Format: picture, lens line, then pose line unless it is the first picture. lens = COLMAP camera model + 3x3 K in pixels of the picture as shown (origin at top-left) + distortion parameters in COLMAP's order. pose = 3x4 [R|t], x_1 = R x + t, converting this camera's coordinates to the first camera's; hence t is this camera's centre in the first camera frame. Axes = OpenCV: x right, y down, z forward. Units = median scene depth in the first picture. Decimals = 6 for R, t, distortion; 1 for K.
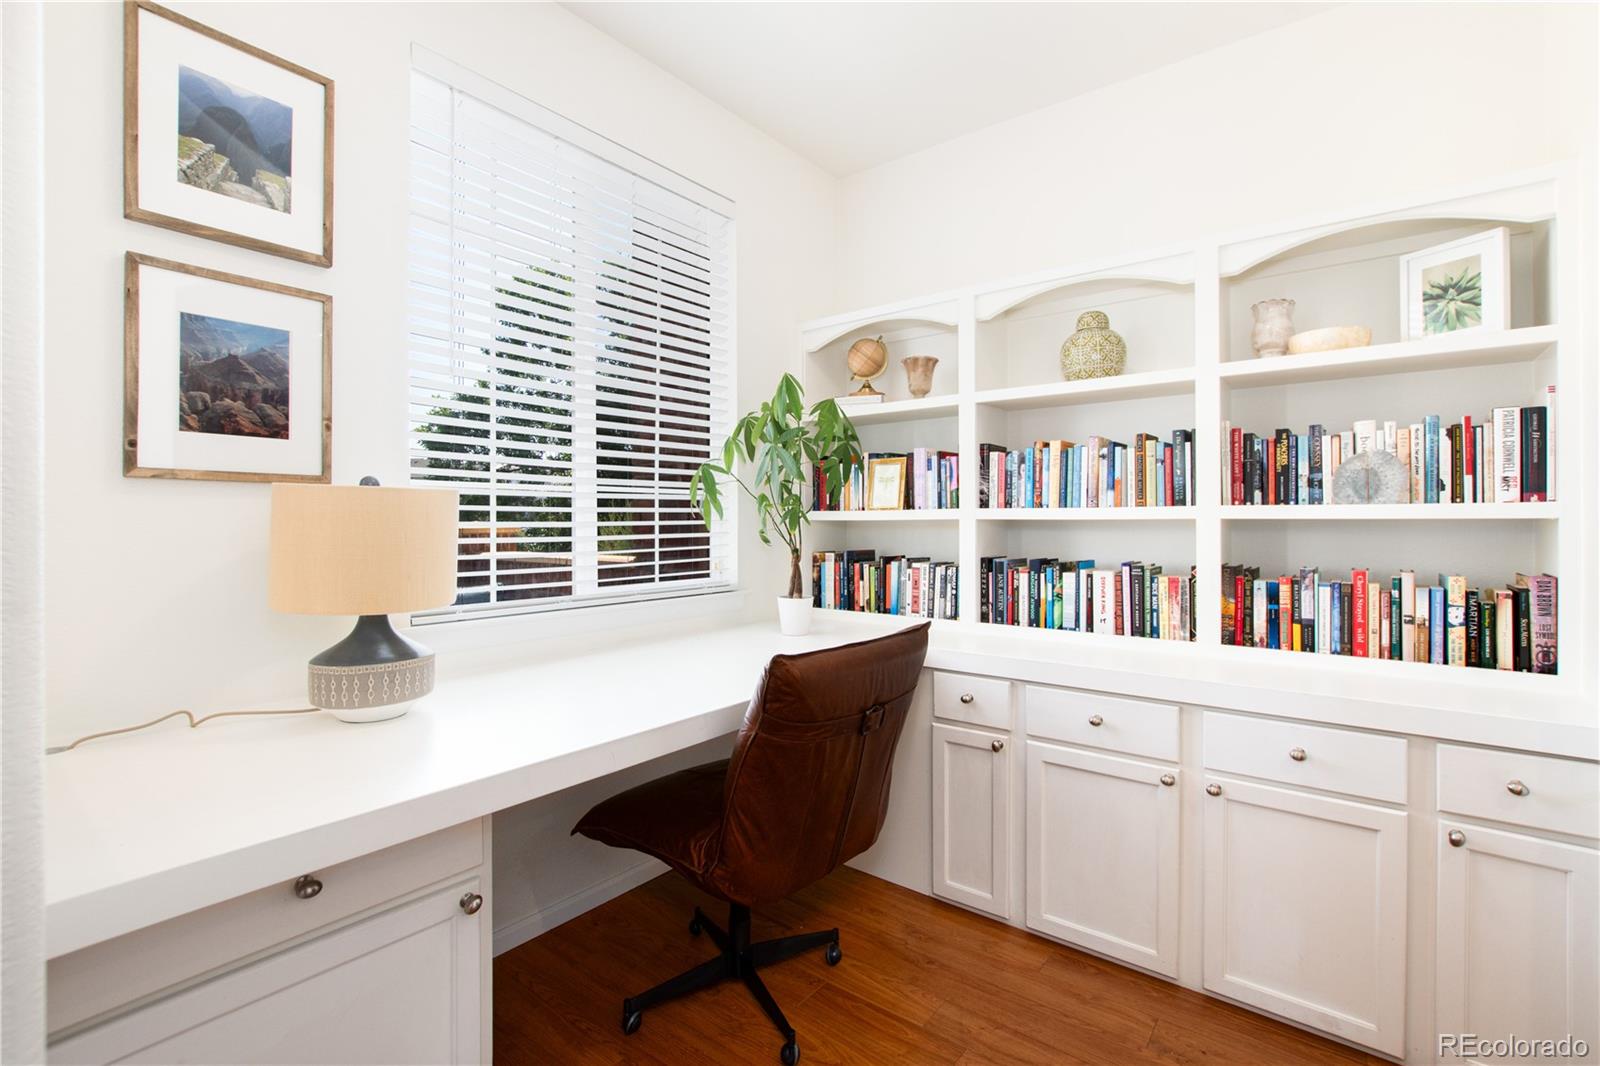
lens RADIAL K [[713.1, 0, 826.4], [0, 713.1, 519.0], [0, 0, 1]] dist [-0.016594, 0.000177]
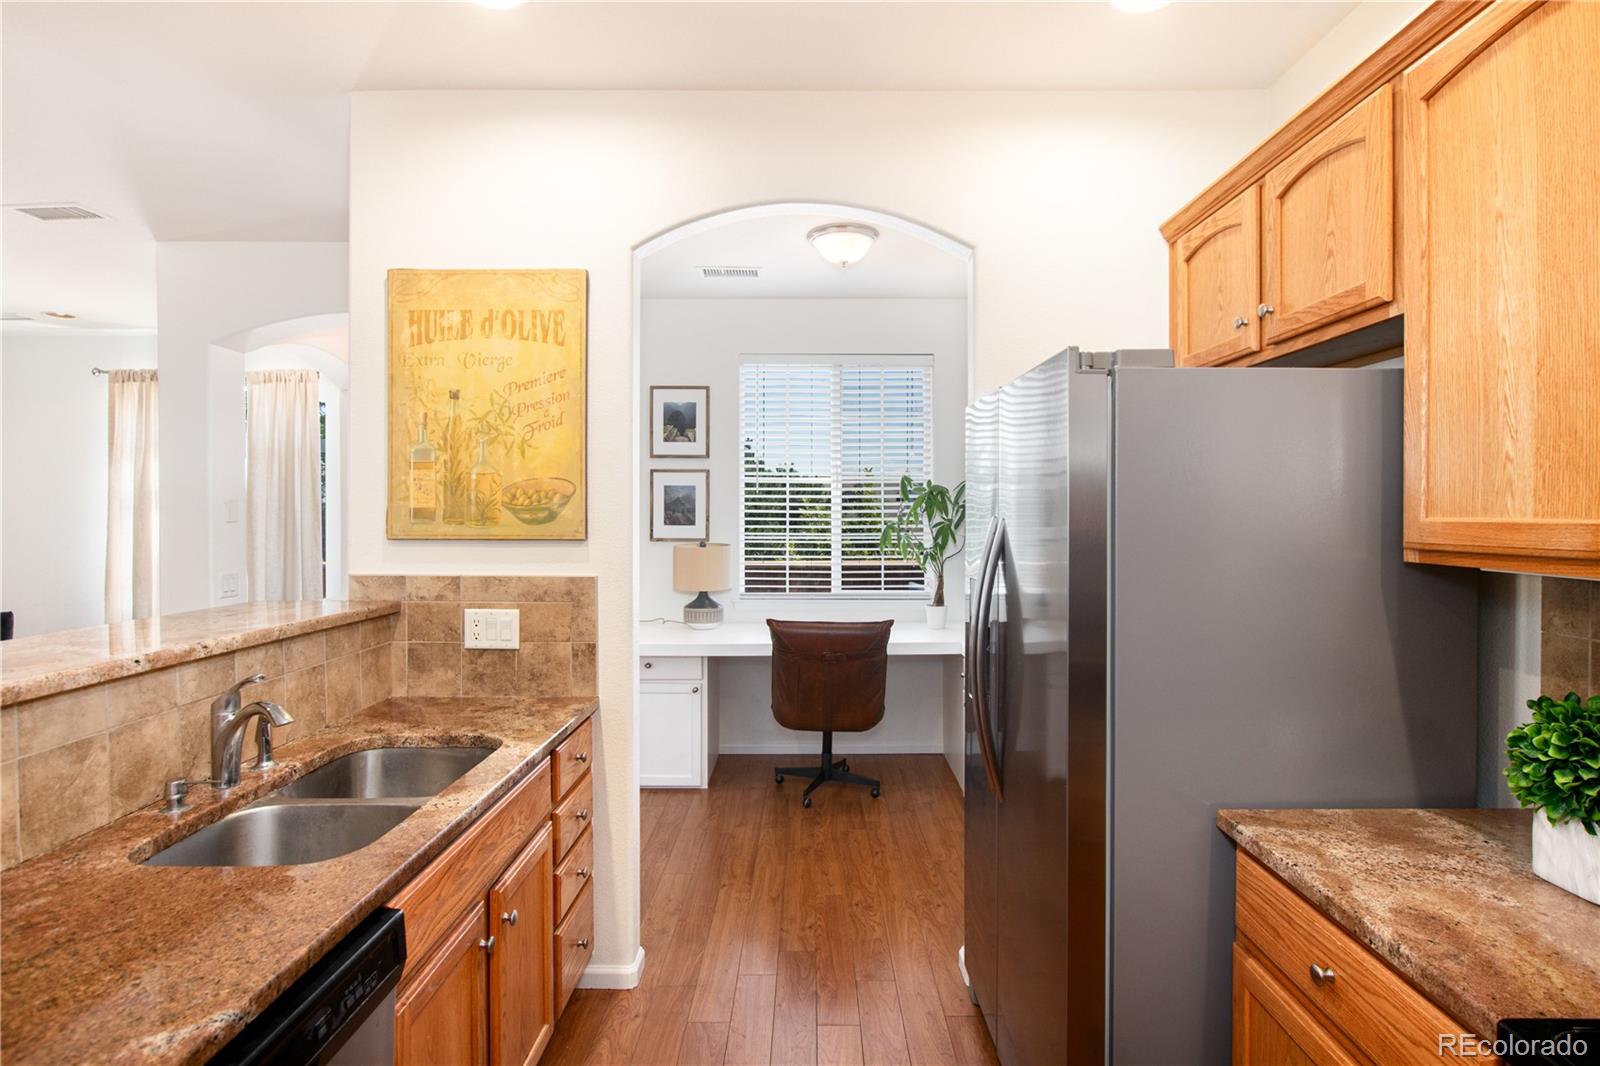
lens RADIAL K [[814.9, 0, 823.6], [0, 814.9, 520.3], [0, 0, 1]] dist [-0.027087, 0.011024]
pose [[0.611562, 0.009222, -0.791143, 1.377821], [-0.000276, 0.999934, 0.011443, -0.115010], [0.791196, -0.006780, 0.611525, -0.359719]]
